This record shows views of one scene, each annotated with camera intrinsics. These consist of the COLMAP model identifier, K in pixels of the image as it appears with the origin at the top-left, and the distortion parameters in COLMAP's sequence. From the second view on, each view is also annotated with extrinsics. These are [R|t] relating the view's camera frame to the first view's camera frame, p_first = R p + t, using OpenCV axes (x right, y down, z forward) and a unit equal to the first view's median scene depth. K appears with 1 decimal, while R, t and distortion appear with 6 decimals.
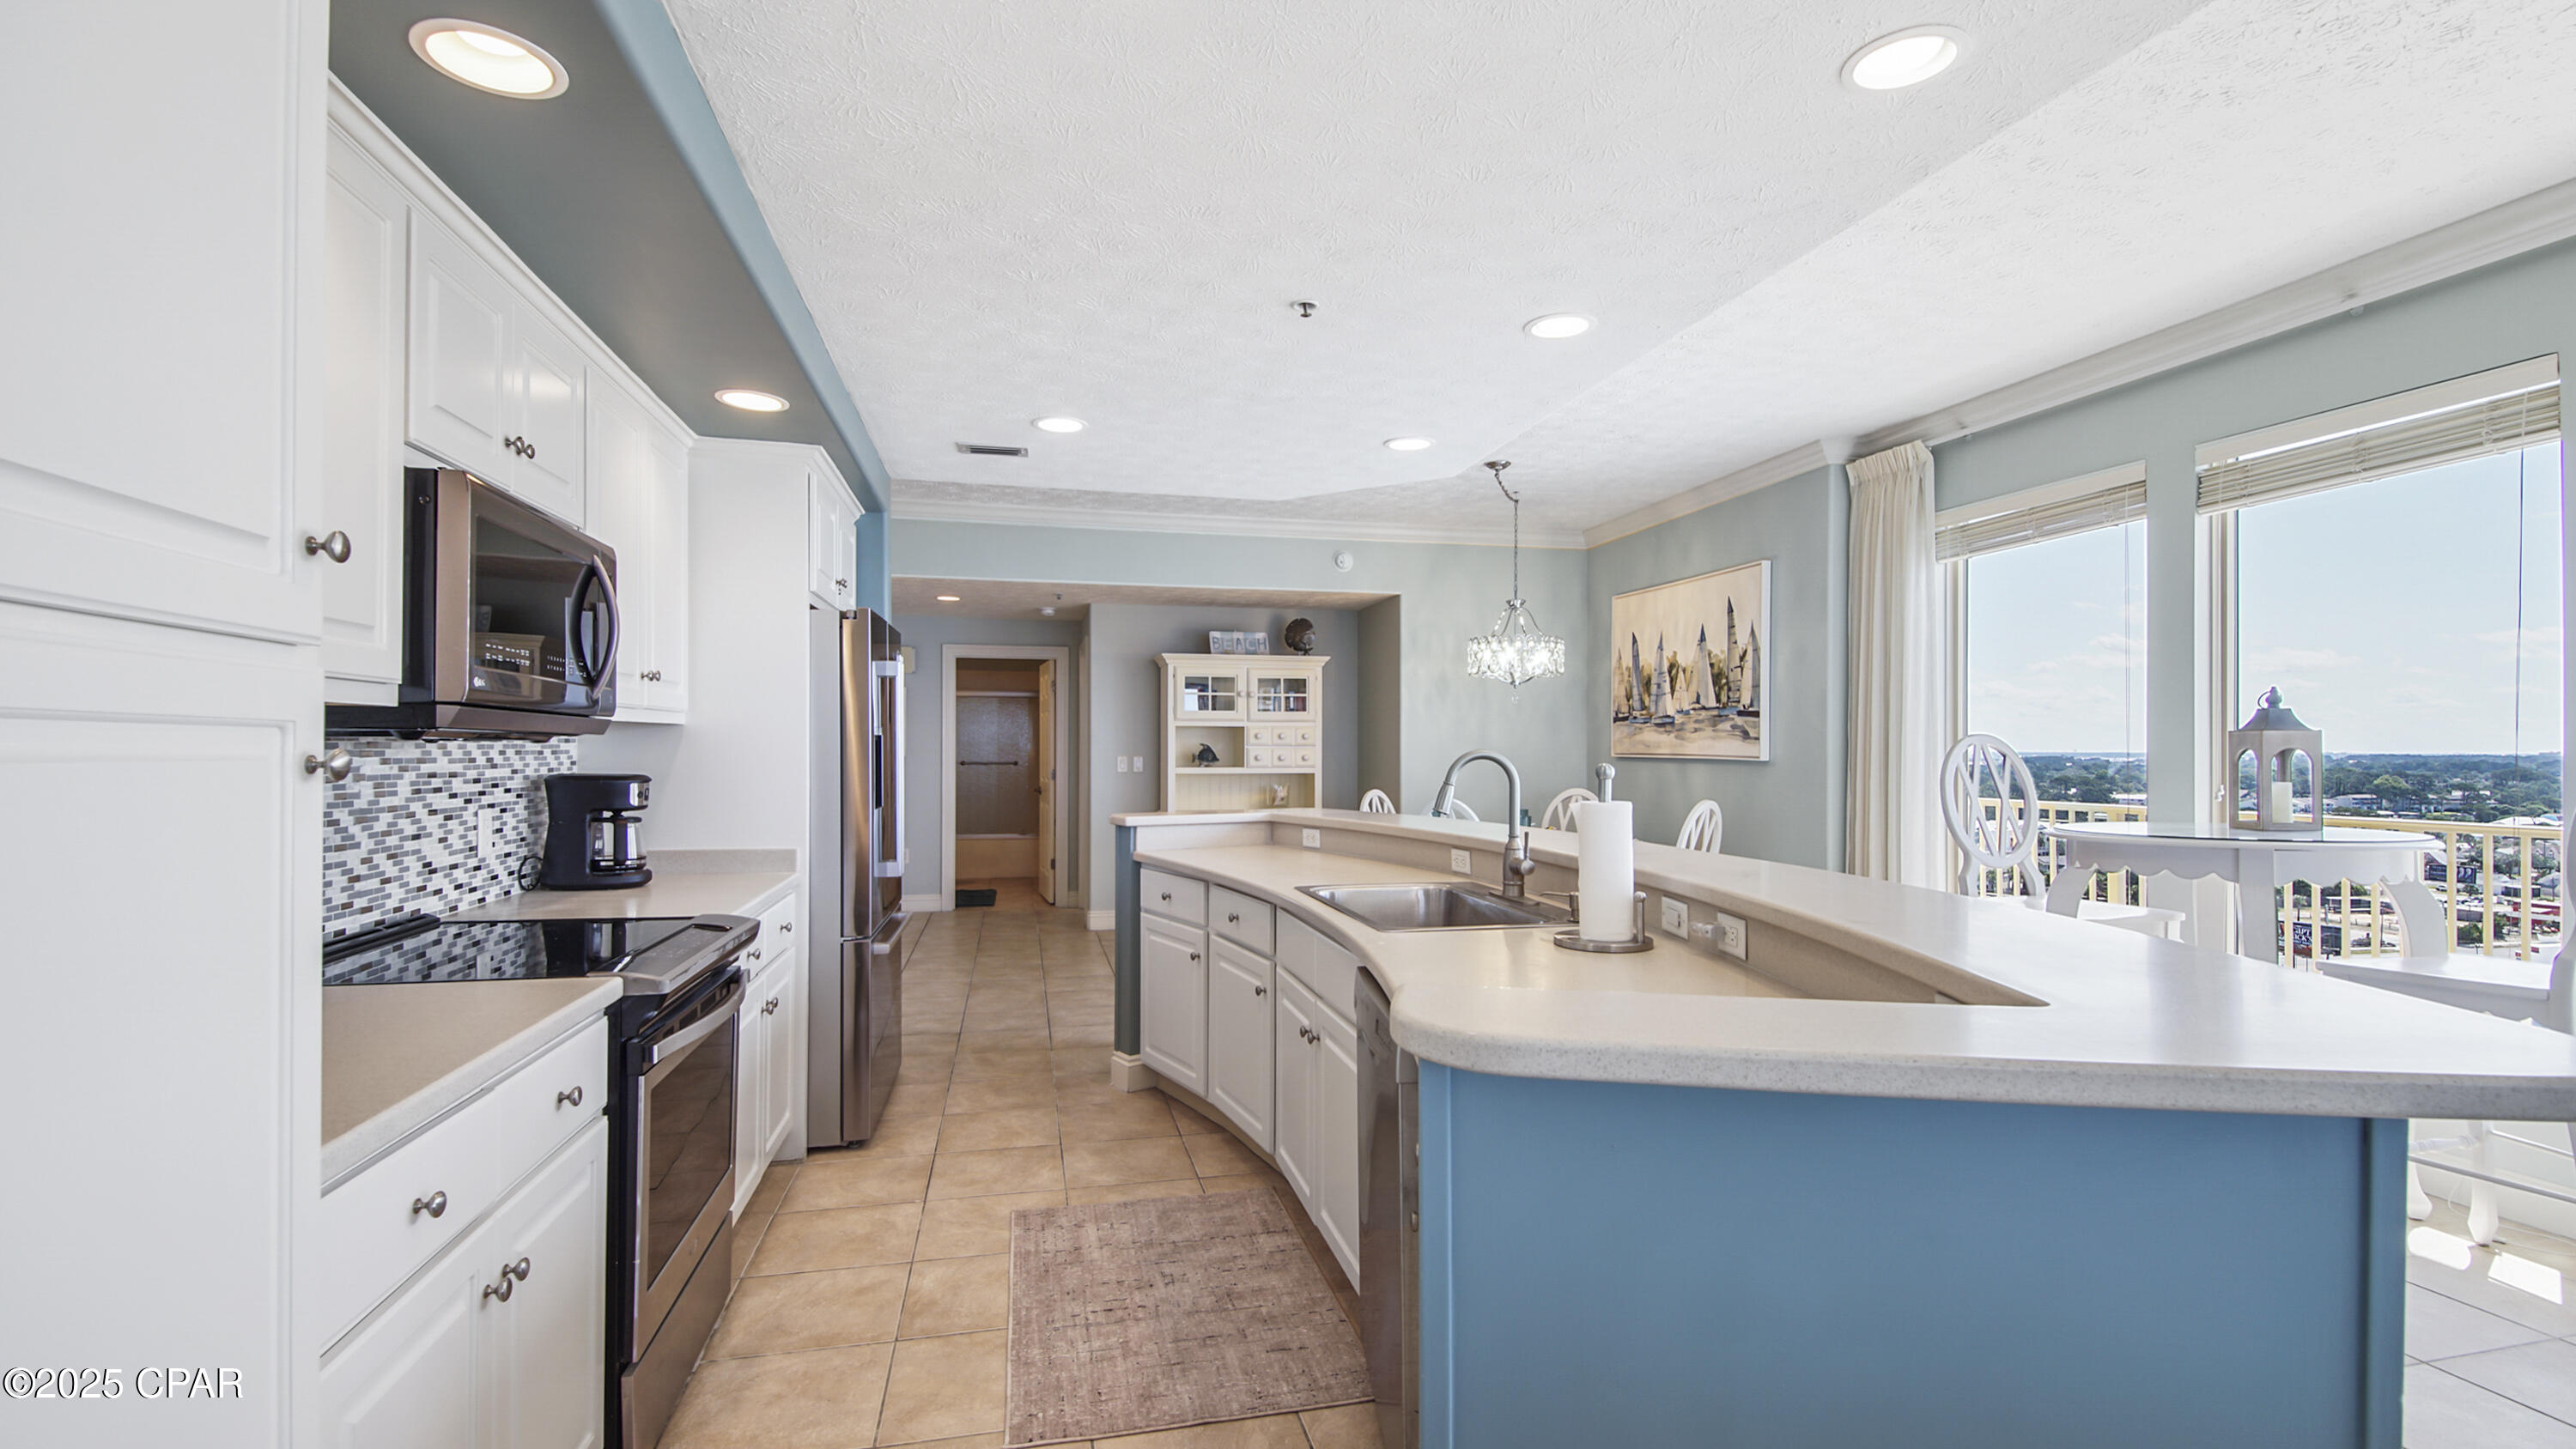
lens RADIAL K [[1174.1, 0, 1271.4], [0, 1174.1, 739.5], [0, 0, 1]] dist [0.035449, -0.018074]
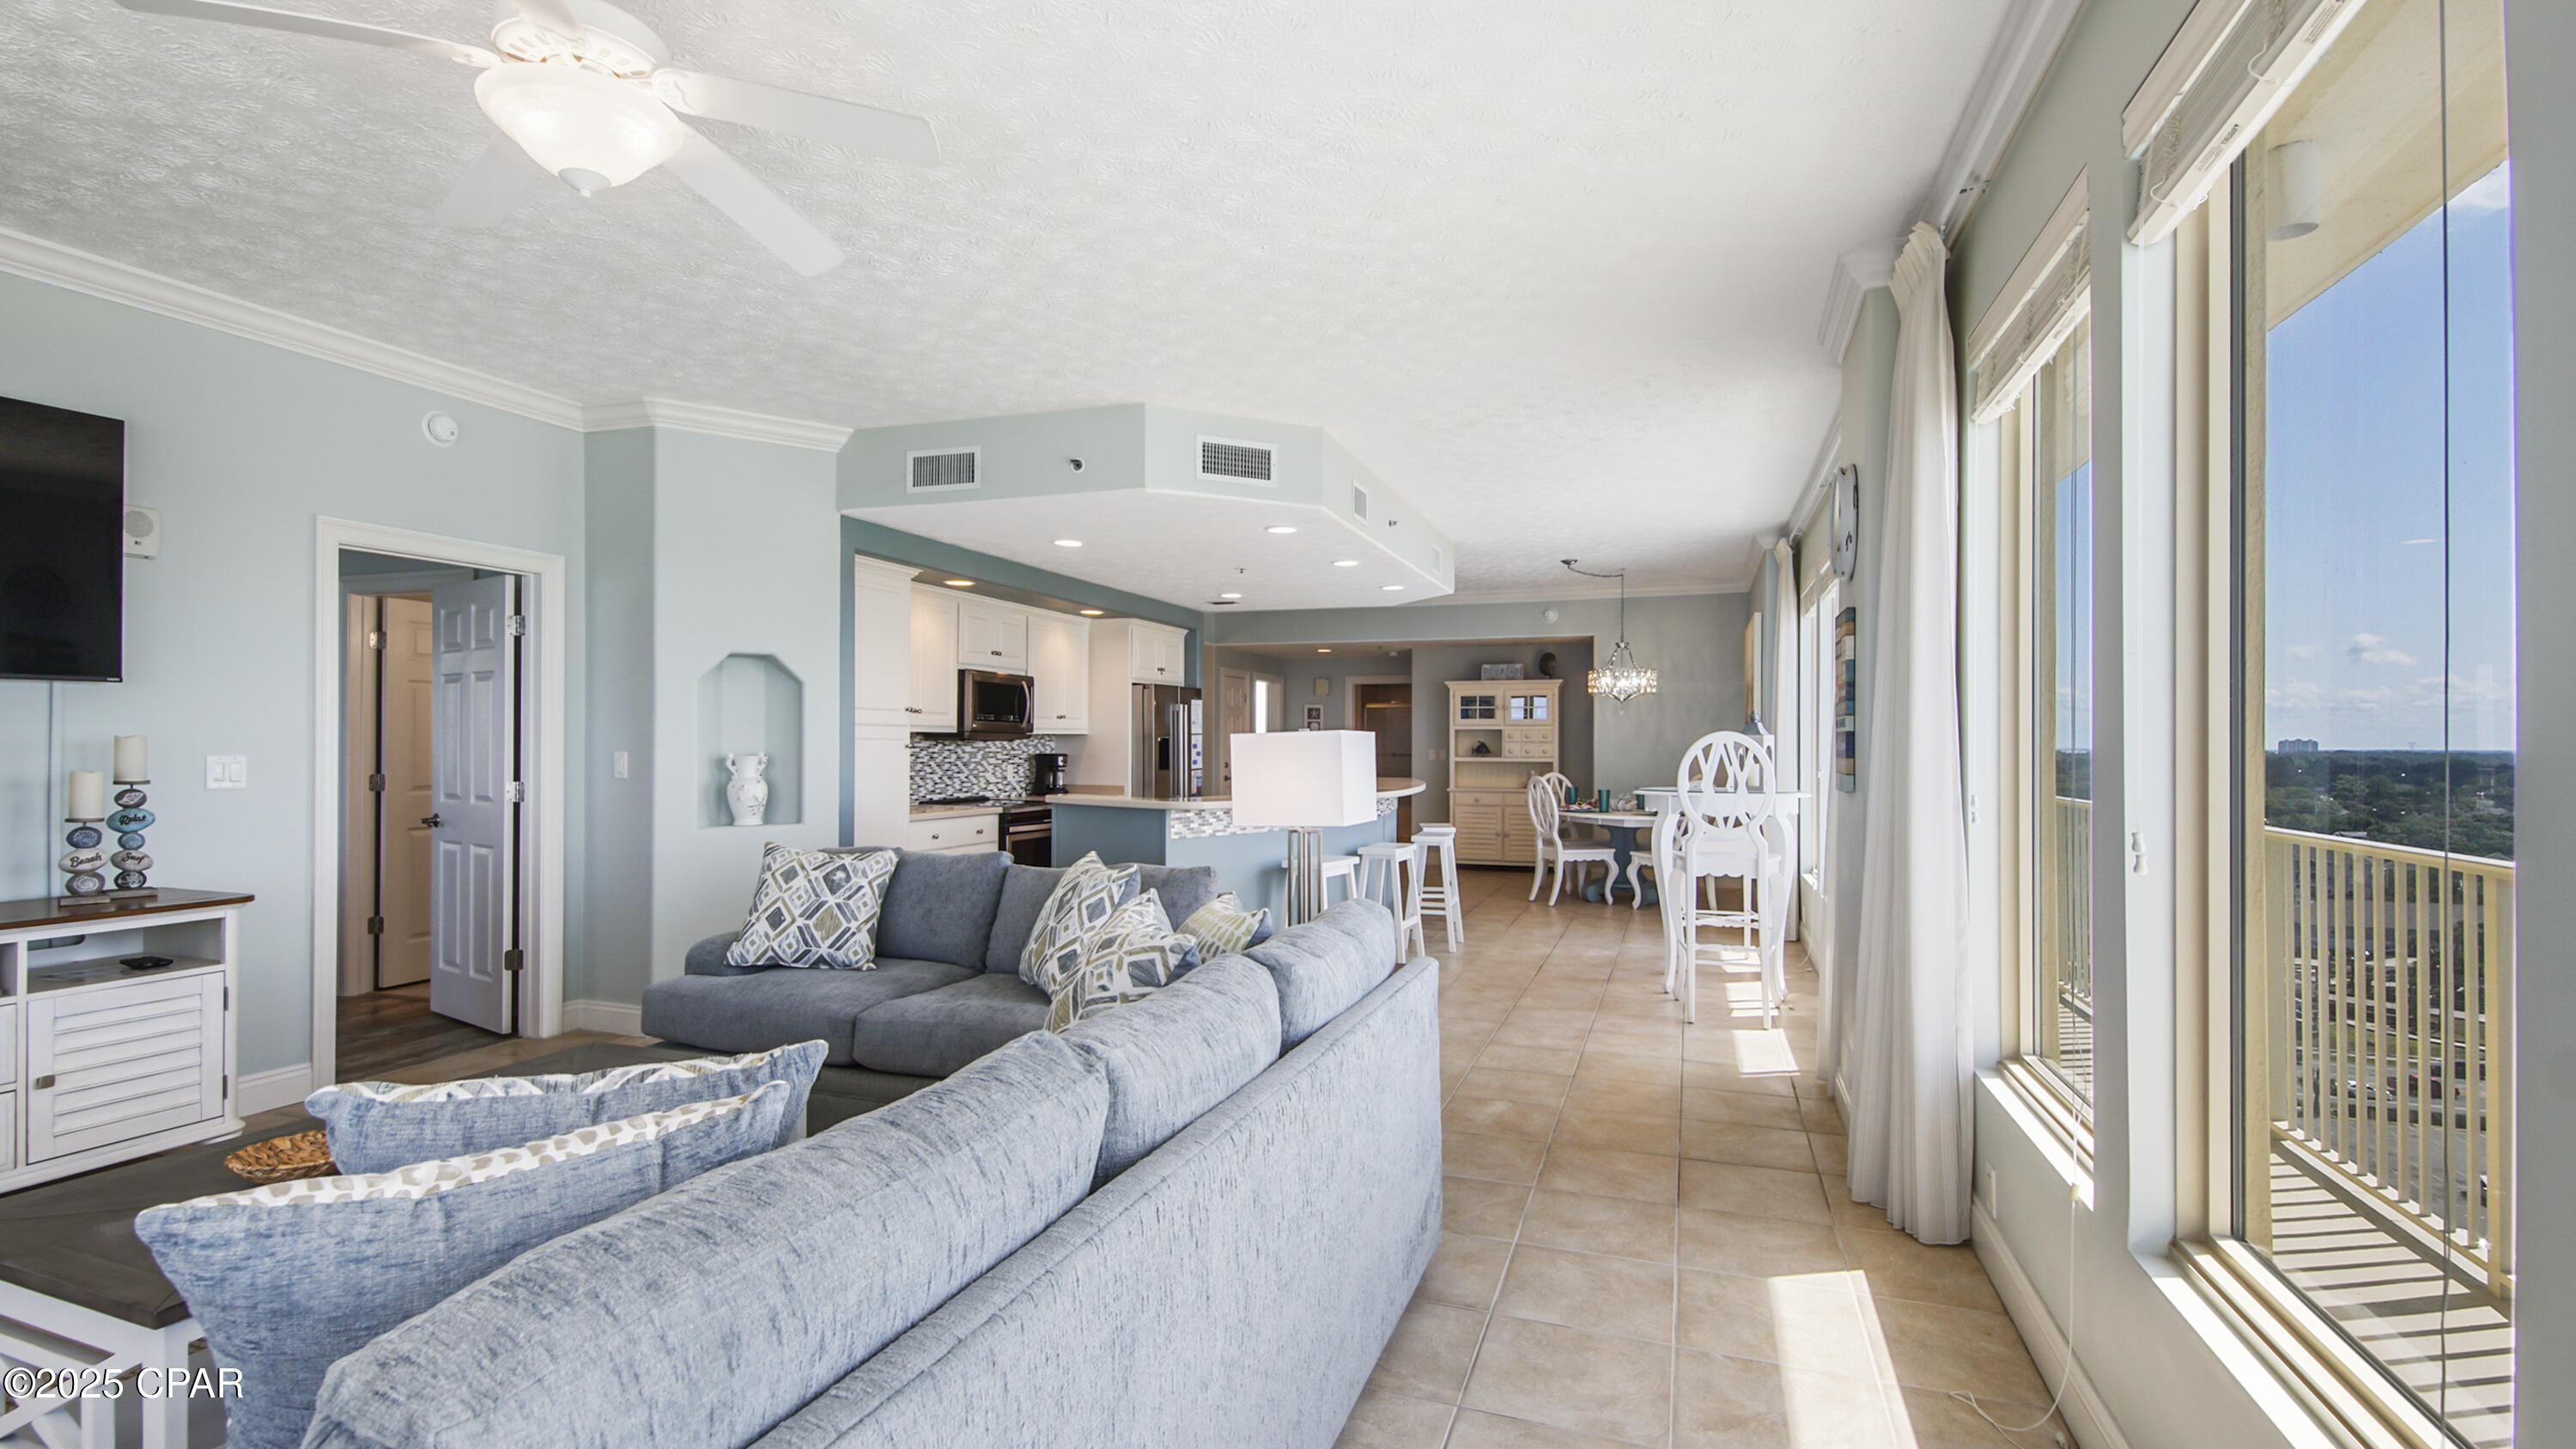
lens RADIAL K [[1174.1, 0, 1271.4], [0, 1174.1, 739.5], [0, 0, 1]] dist [0.035449, -0.018074]
pose [[0.846485, -0.003368, -0.532403, 1.287009], [0.004424, 0.999990, 0.000709, -0.002011], [0.532395, -0.002955, 0.846491, -1.000890]]
